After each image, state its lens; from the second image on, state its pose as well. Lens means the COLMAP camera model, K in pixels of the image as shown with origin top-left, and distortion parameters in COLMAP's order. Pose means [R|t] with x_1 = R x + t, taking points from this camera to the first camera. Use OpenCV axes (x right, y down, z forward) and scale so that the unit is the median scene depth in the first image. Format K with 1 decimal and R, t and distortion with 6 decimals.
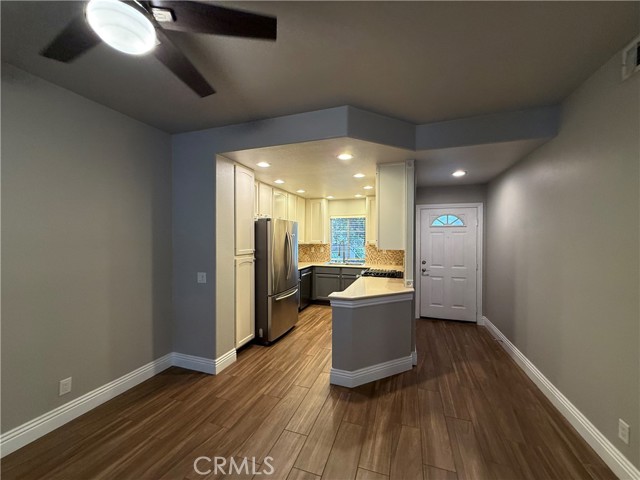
lens RADIAL K [[257.1, 0, 317.0], [0, 257.1, 239.9], [0, 0, 1]] dist [0.001748, 0.001614]
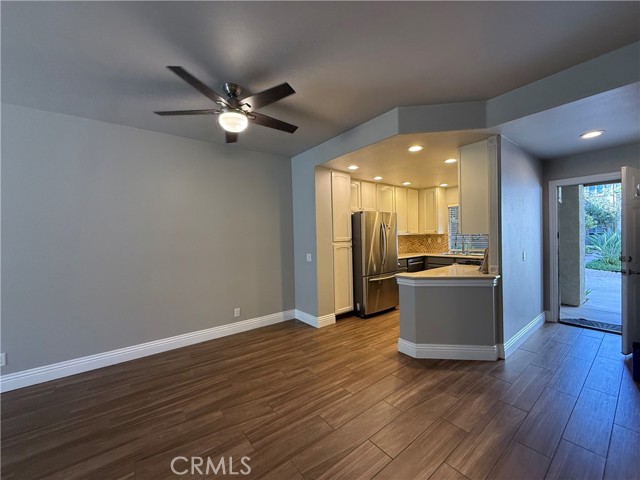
lens RADIAL K [[257.1, 0, 315.6], [0, 257.1, 239.8], [0, 0, 1]] dist [0.001748, 0.001614]
pose [[0.833572, -0.014883, -0.552211, 0.337725], [0.022069, 0.999736, 0.006369, 0.041278], [0.551970, -0.017496, 0.833680, -0.131011]]
